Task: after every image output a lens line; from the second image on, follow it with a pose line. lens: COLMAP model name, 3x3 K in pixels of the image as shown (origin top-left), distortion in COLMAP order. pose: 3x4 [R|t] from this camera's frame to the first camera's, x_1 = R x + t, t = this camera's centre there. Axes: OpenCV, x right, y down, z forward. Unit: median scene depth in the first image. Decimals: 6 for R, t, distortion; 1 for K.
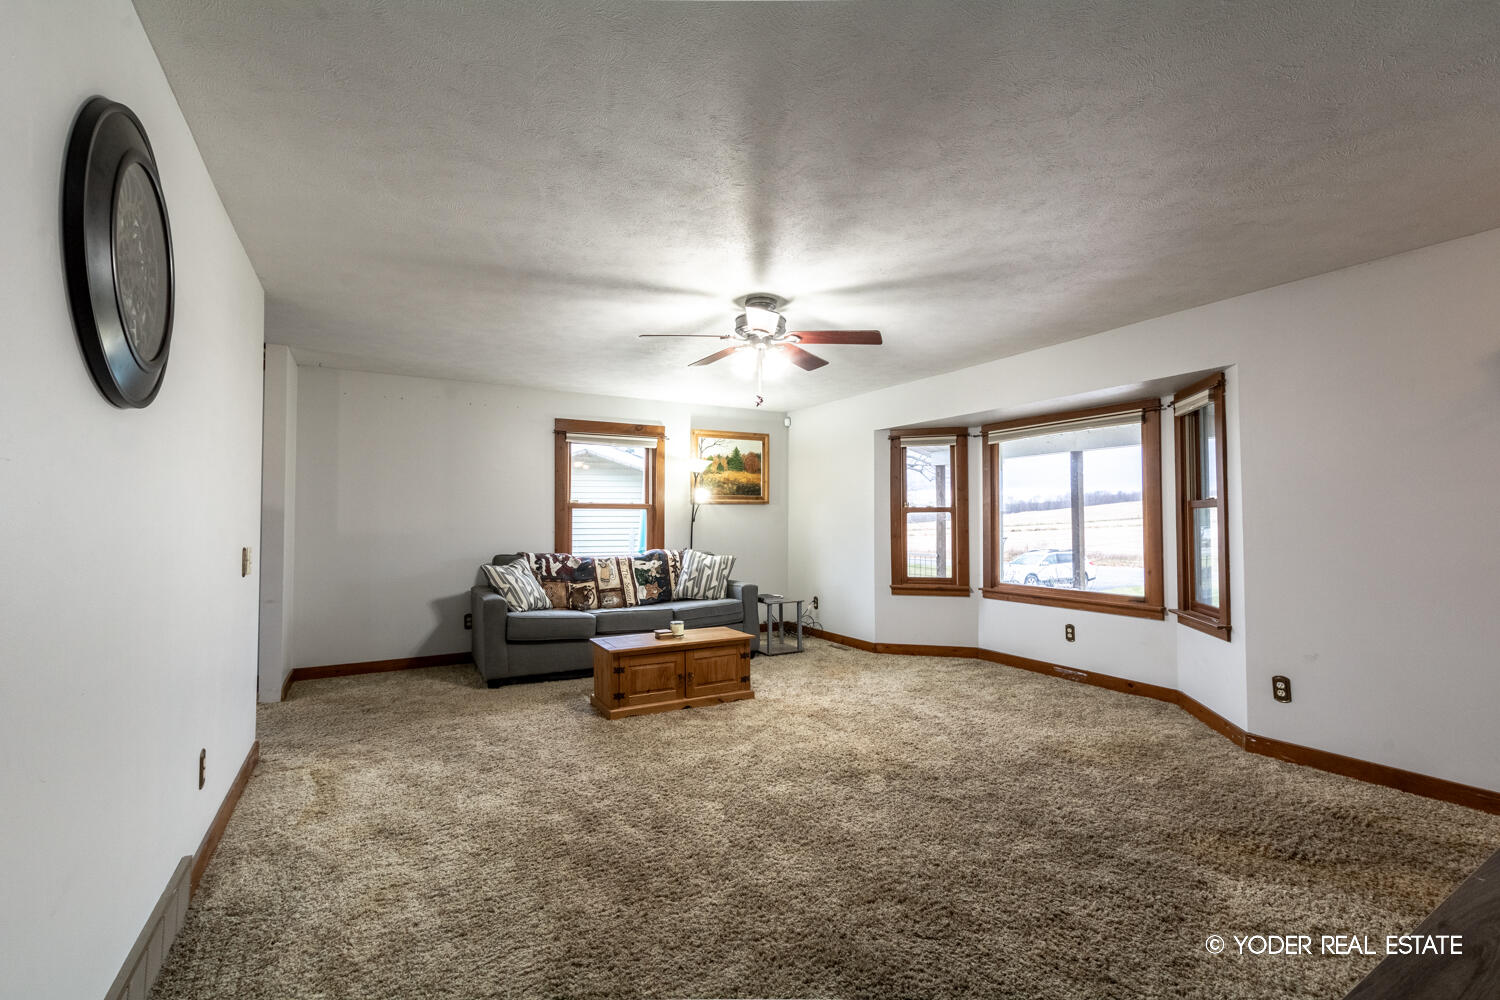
lens RADIAL K [[662.0, 0, 750.0], [0, 662.0, 500.0], [0, 0, 1]] dist [0.003095, -0.001607]
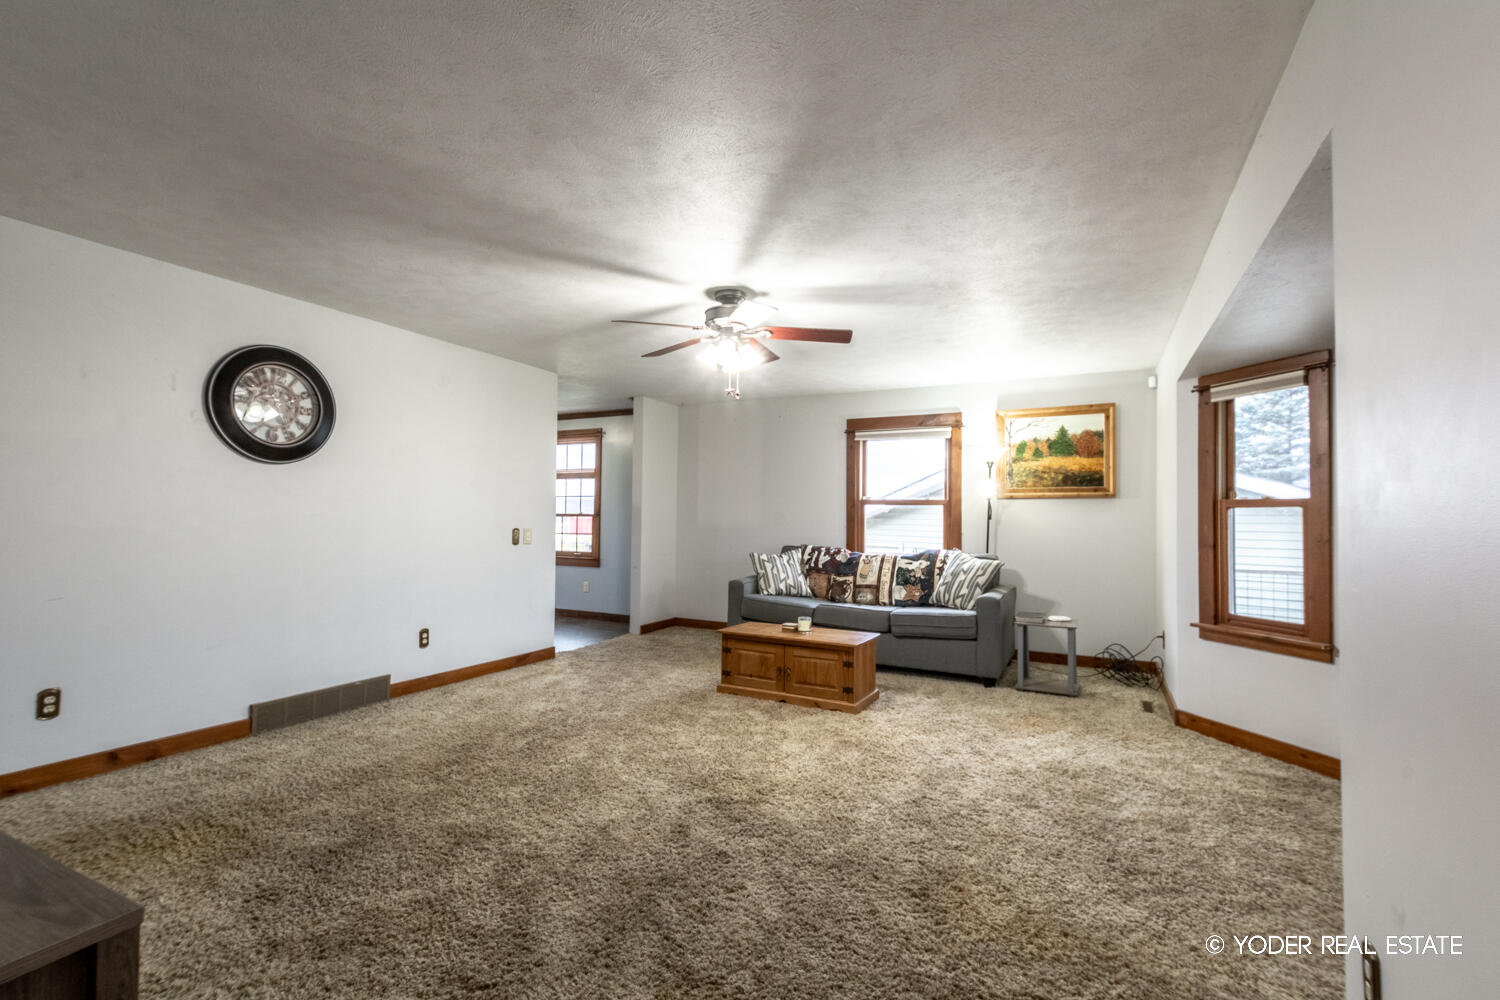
lens RADIAL K [[682.3, 0, 750.0], [0, 682.3, 500.0], [0, 0, 1]] dist [0.001481, -0.000132]
pose [[0.526660, -0.012980, -0.849977, 0.563109], [0.014809, 0.999872, -0.006094, 0.009276], [0.849947, -0.009378, 0.526785, 0.304930]]
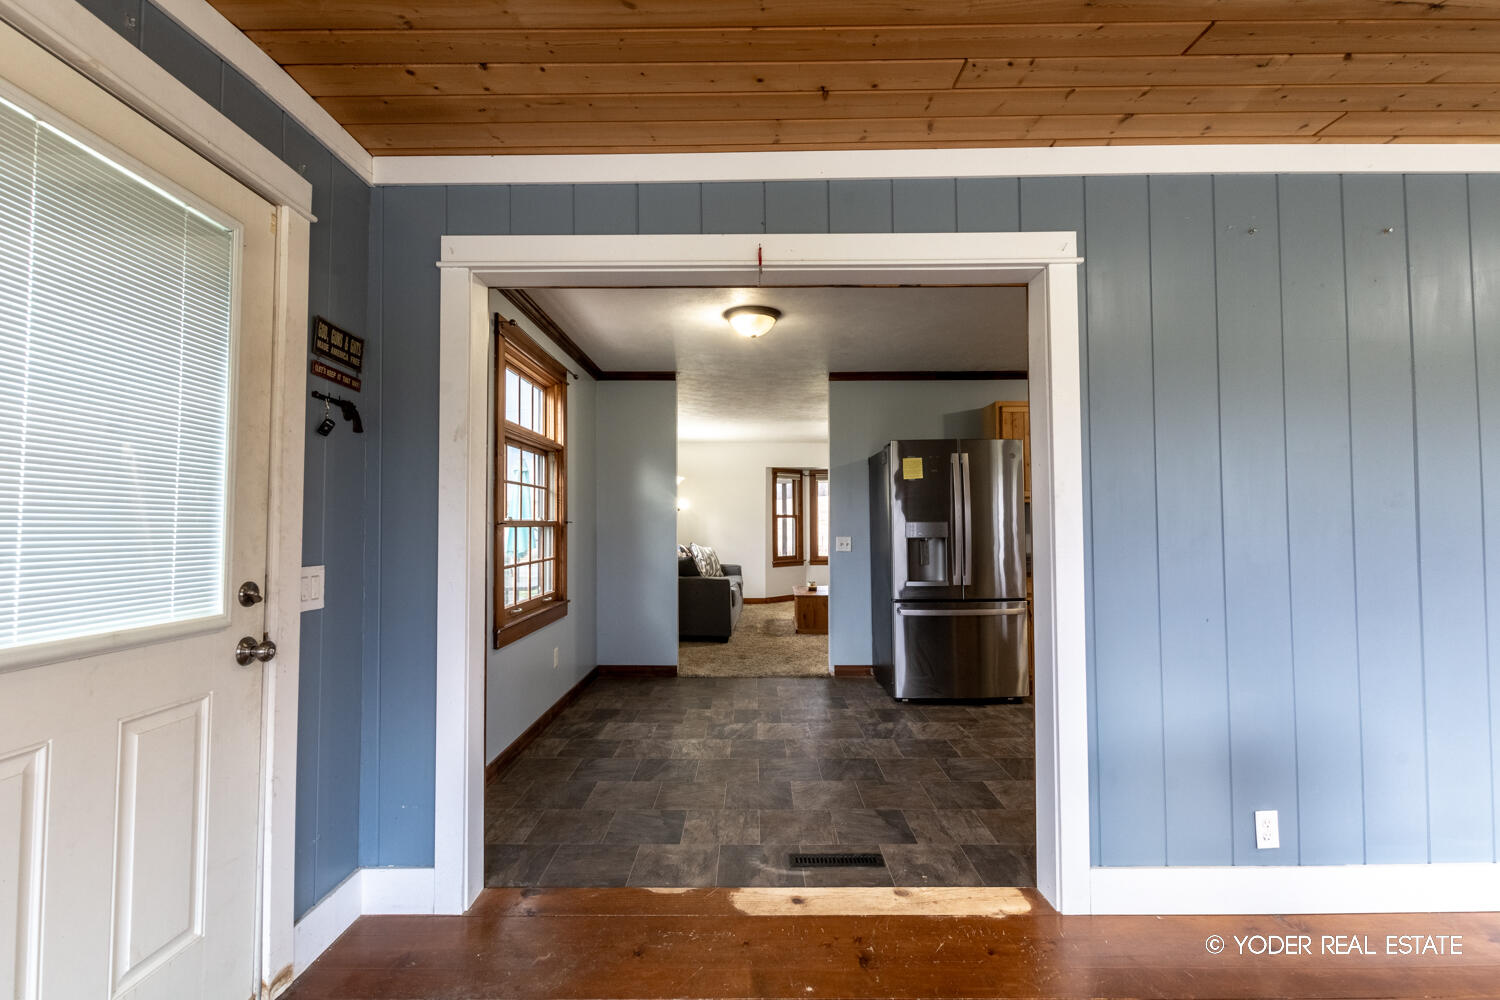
lens RADIAL K [[662.0, 0, 750.0], [0, 662.0, 500.0], [0, 0, 1]] dist [0.003095, -0.001607]
pose [[0.511298, 0.029760, 0.858888, -1.298328], [-0.019064, 0.999547, -0.023285, 0.014059], [-0.859192, -0.004468, 0.511634, 0.207879]]
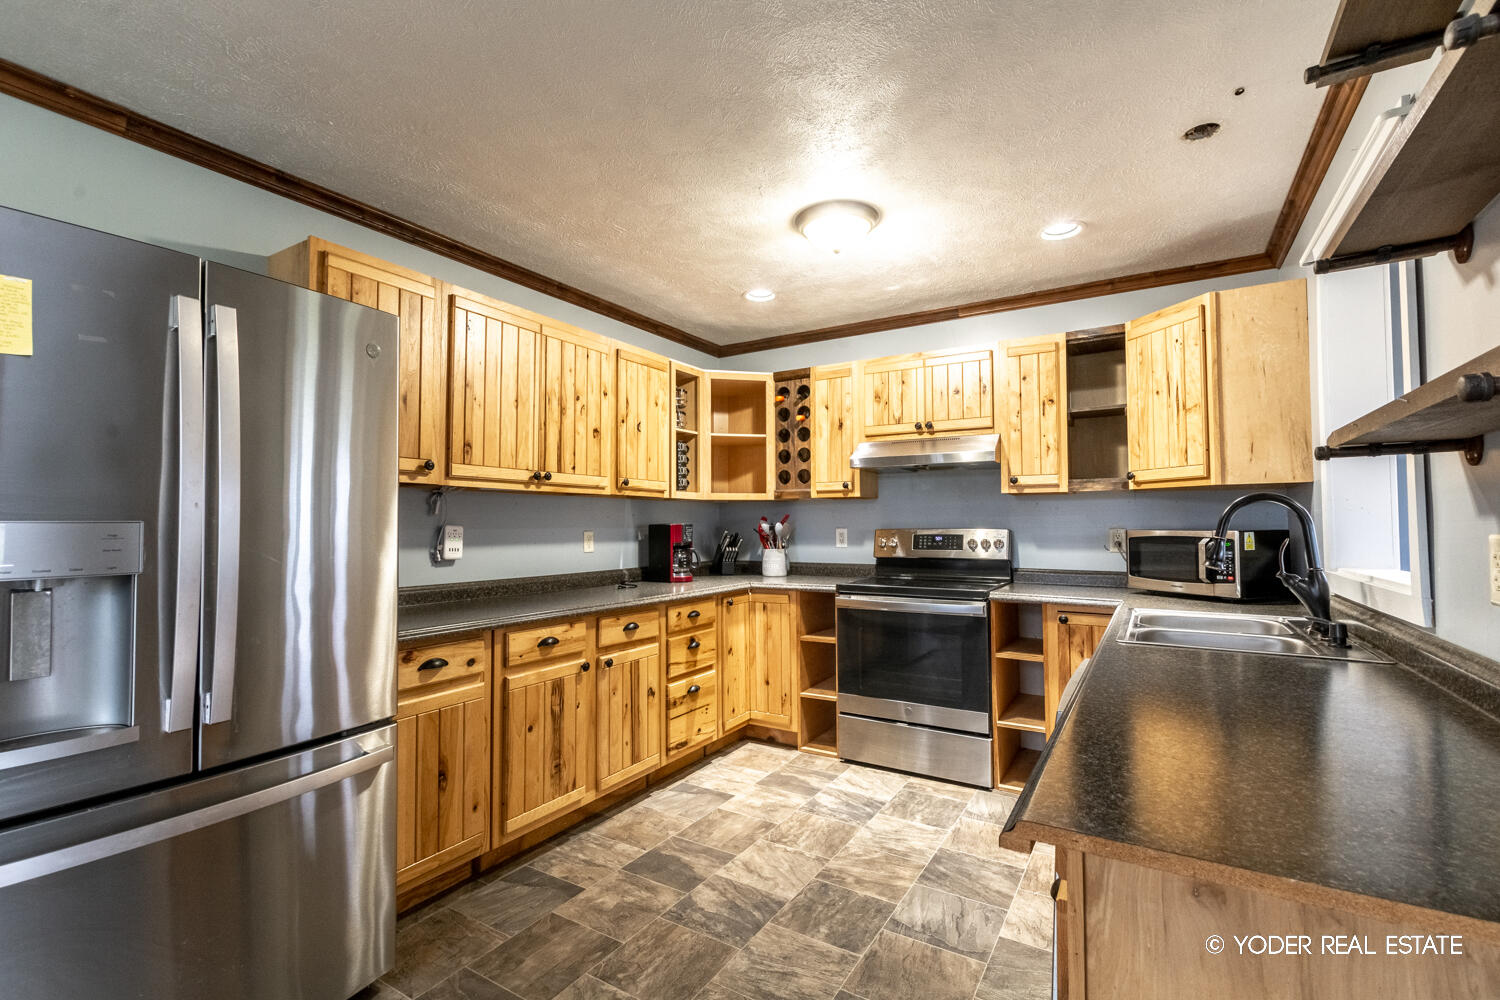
lens RADIAL K [[662.0, 0, 750.0], [0, 662.0, 500.0], [0, 0, 1]] dist [0.003095, -0.001607]
pose [[-0.464860, 0.040386, 0.884463, -0.818592], [-0.016538, 0.998389, -0.054280, 0.018519], [-0.885230, -0.039860, -0.463443, 0.325569]]
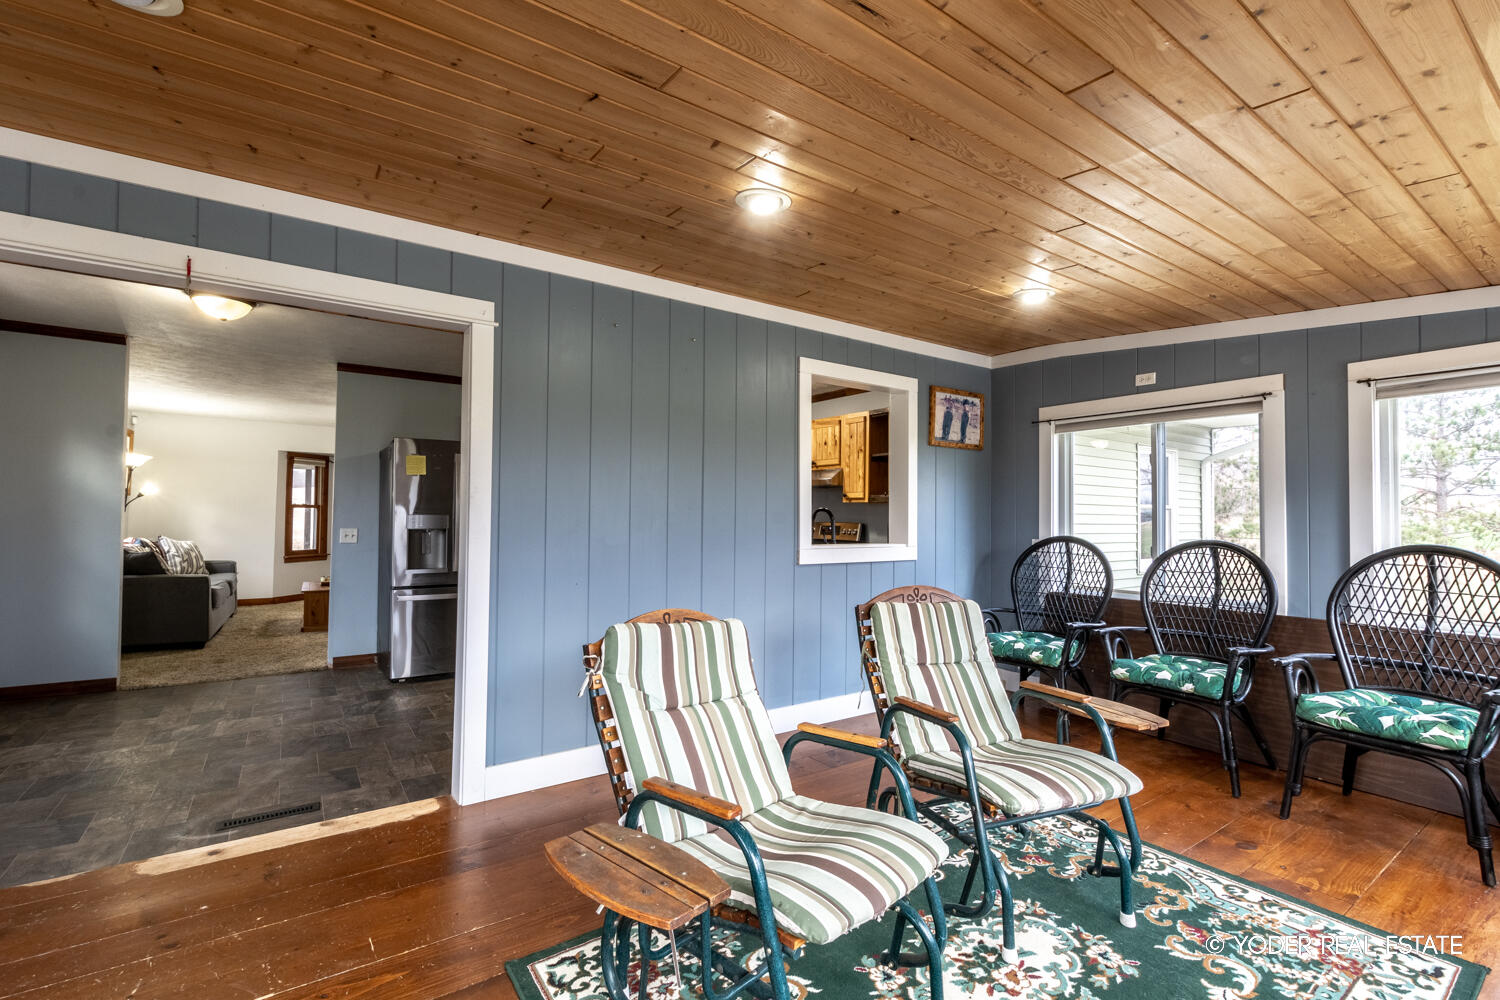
lens RADIAL K [[662.0, 0, 750.0], [0, 662.0, 500.0], [0, 0, 1]] dist [0.003095, -0.001607]
pose [[-0.075709, 0.027443, 0.996752, -1.402712], [-0.035497, 0.998913, -0.030199, 0.009905], [-0.996498, -0.037668, -0.074653, 0.080341]]
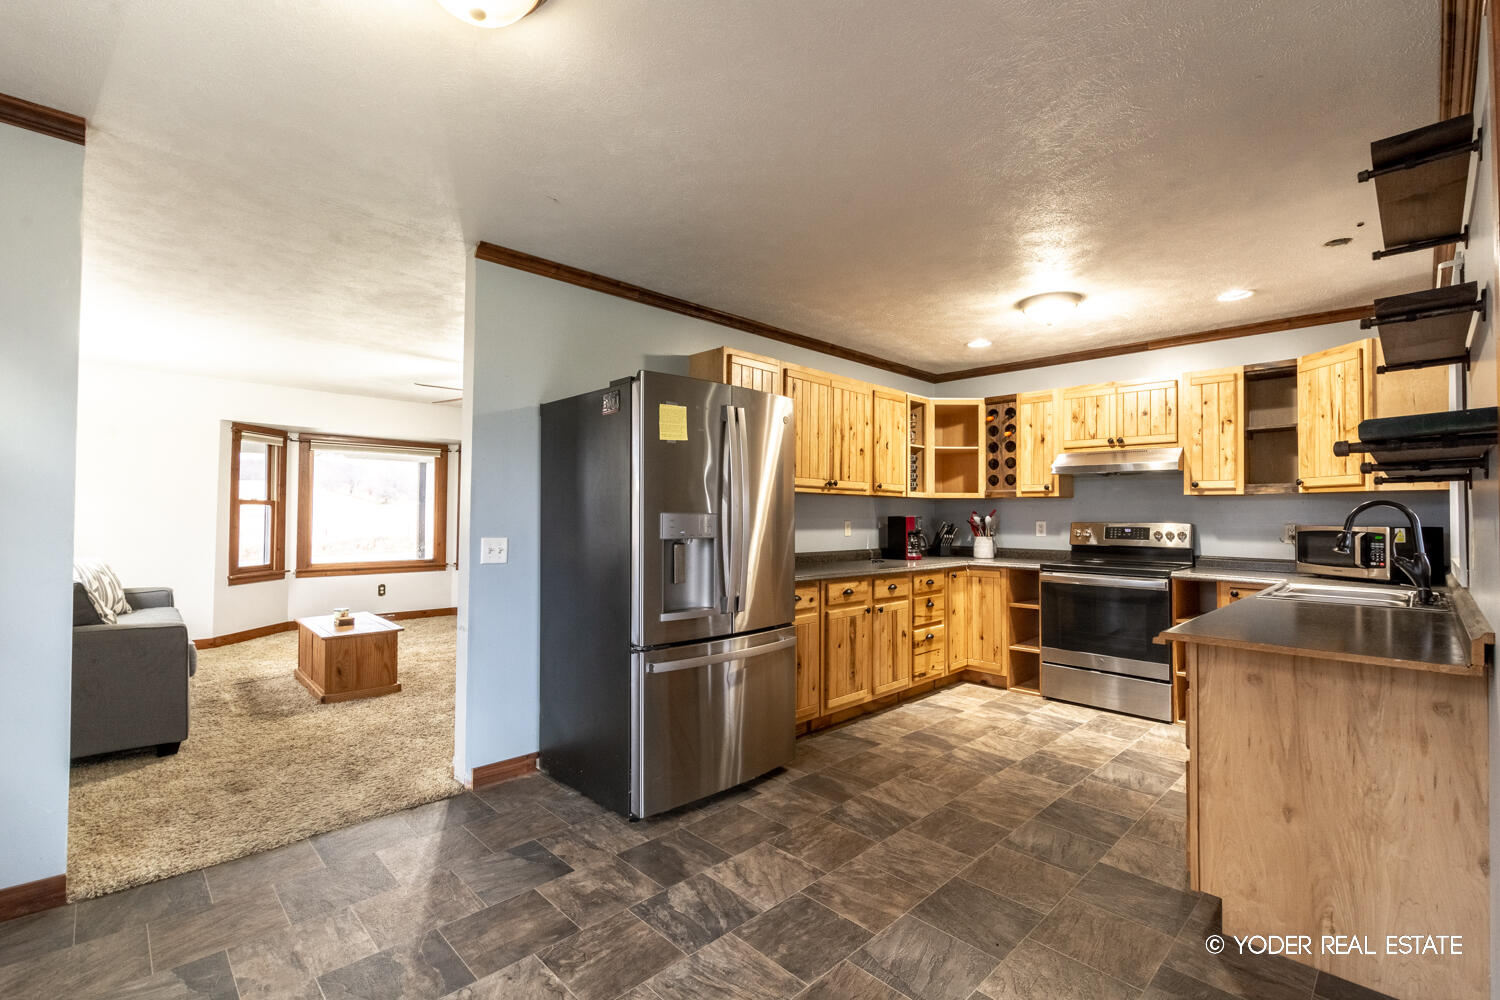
lens RADIAL K [[662.0, 0, 750.0], [0, 662.0, 500.0], [0, 0, 1]] dist [0.003095, -0.001607]
pose [[-0.240897, 0.026039, 0.970201, -0.997644], [-0.031329, 0.998910, -0.034588, 0.023148], [-0.970045, -0.038728, -0.239819, 0.496800]]
